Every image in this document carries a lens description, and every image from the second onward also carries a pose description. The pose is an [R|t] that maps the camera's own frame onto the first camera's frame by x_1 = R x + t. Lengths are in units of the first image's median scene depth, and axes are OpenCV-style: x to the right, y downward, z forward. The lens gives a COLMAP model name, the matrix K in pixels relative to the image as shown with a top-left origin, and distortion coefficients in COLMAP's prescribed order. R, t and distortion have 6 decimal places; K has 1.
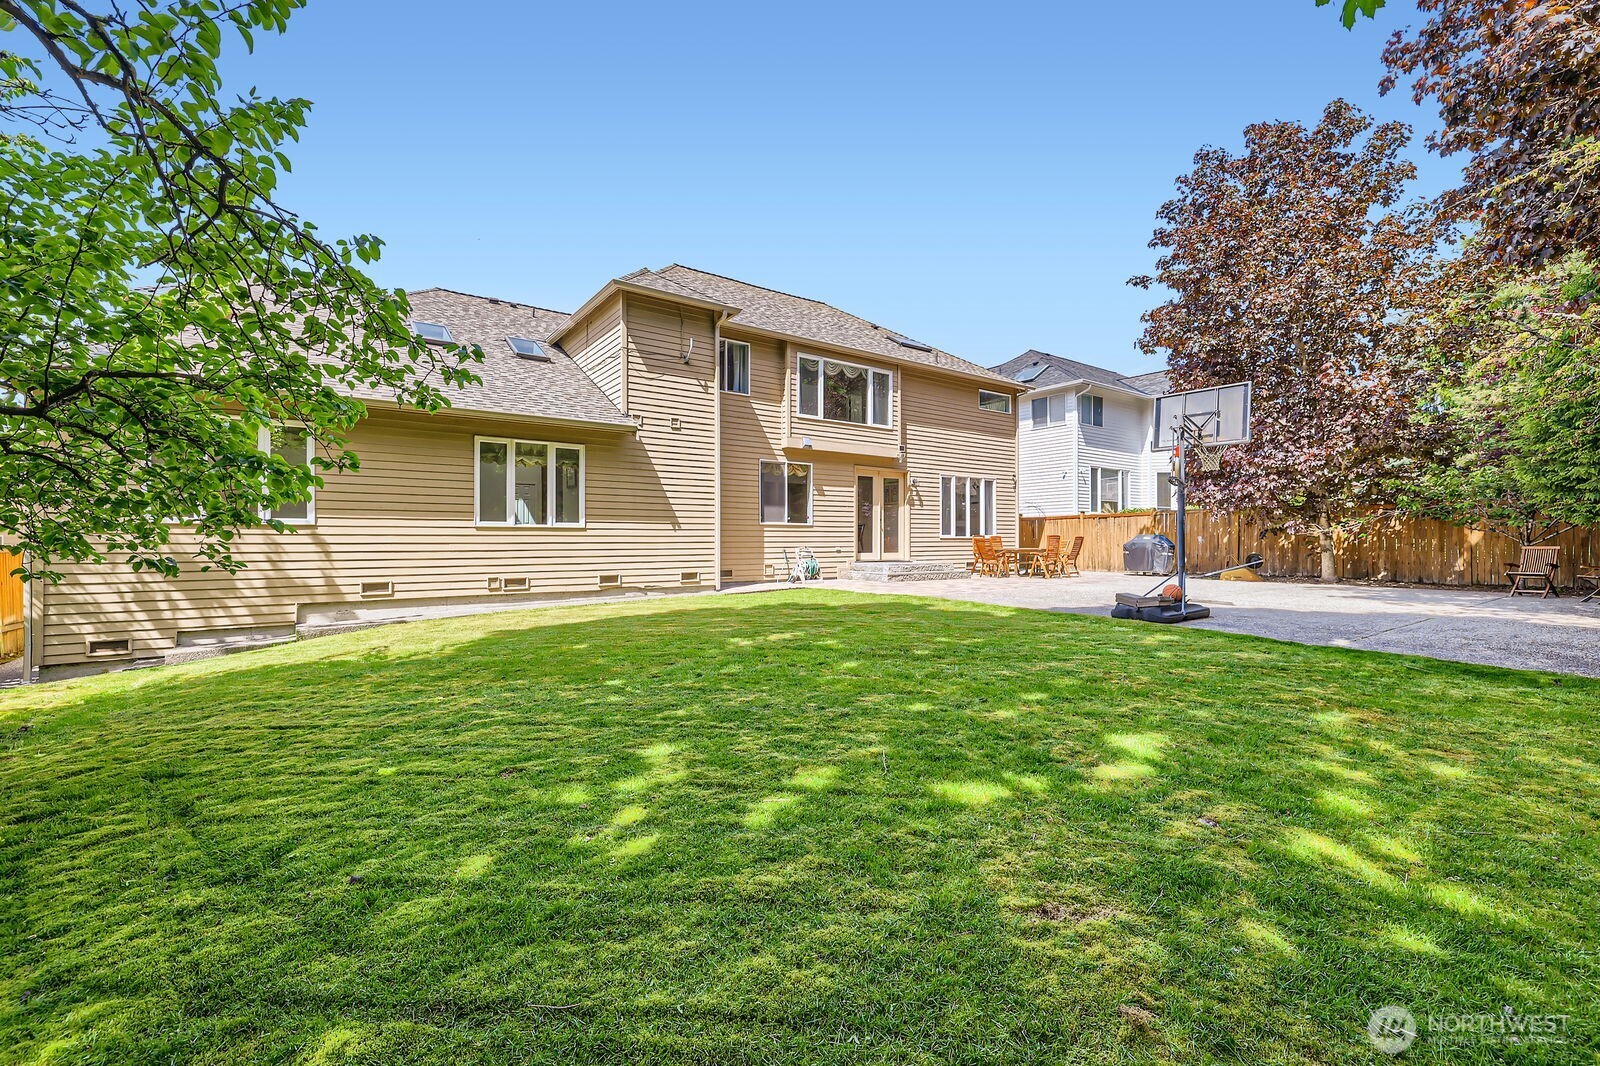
lens RADIAL K [[662.9, 0, 799.1], [0, 662.9, 539.3], [0, 0, 1]] dist [-0.000524, 0.000047]
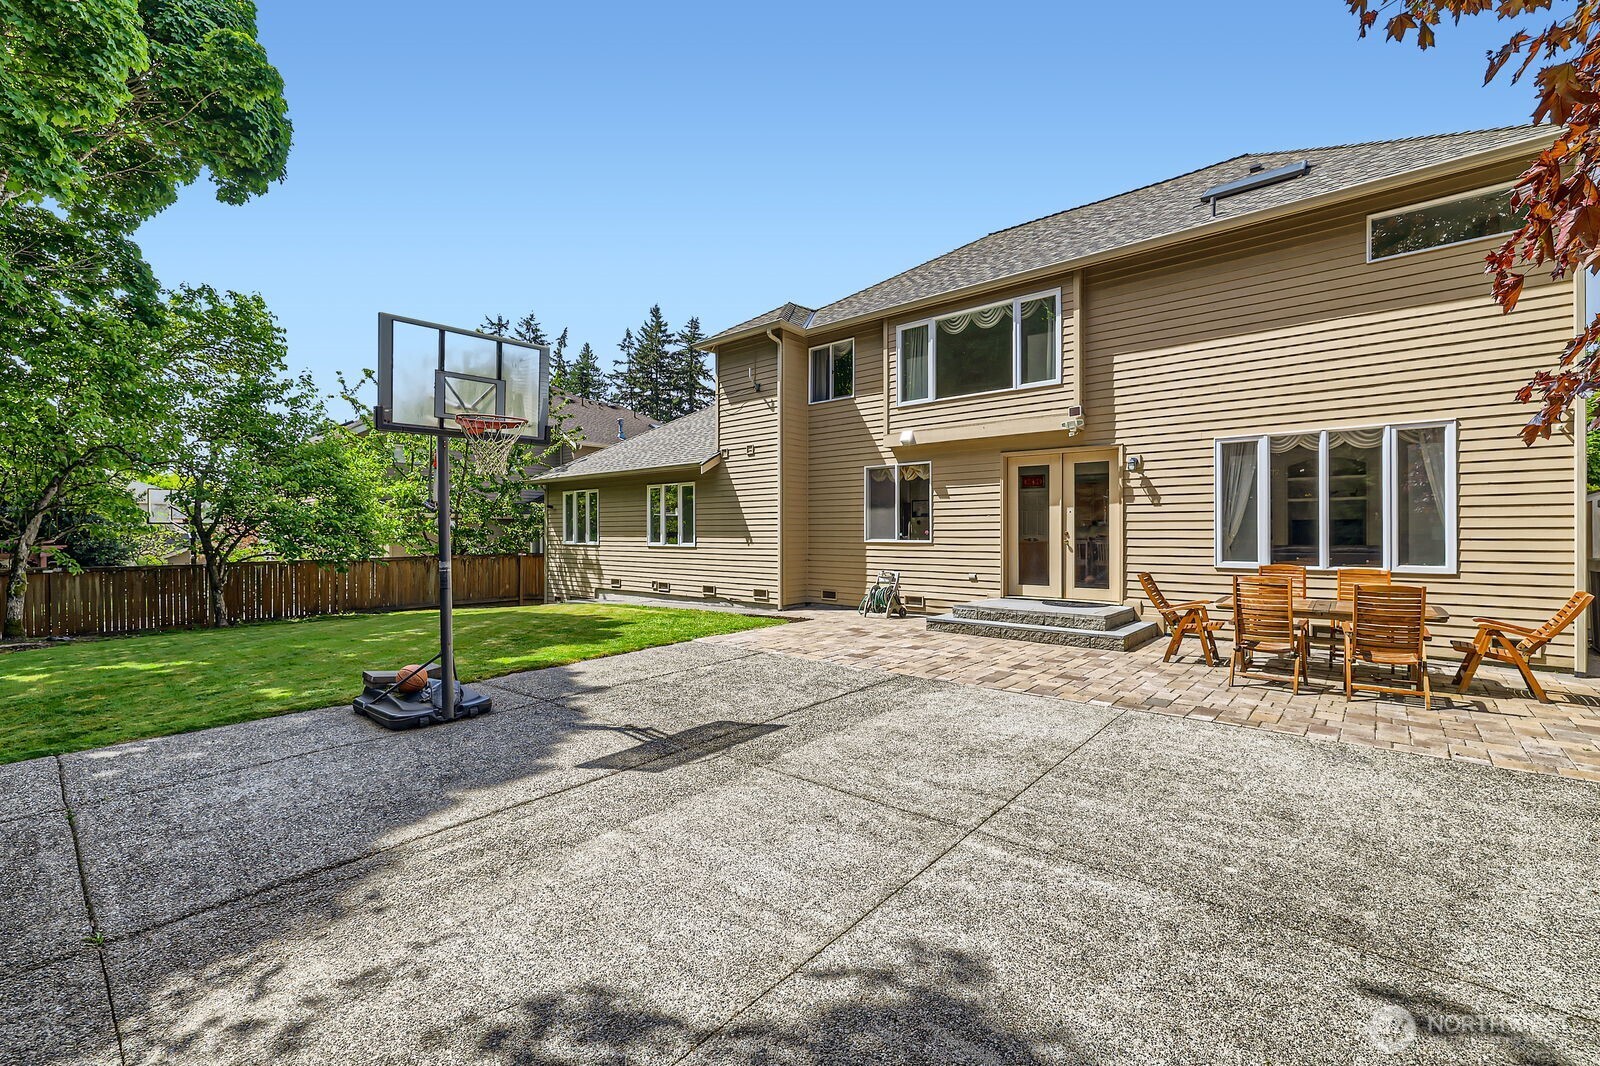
lens RADIAL K [[662.9, 0, 799.0], [0, 662.9, 530.9], [0, 0, 1]] dist [-0.000524, 0.000047]
pose [[0.246139, -0.002344, -0.969232, 0.734005], [0.006815, 0.999977, -0.000688, -0.035452], [0.969211, -0.006436, 0.246149, 0.679480]]
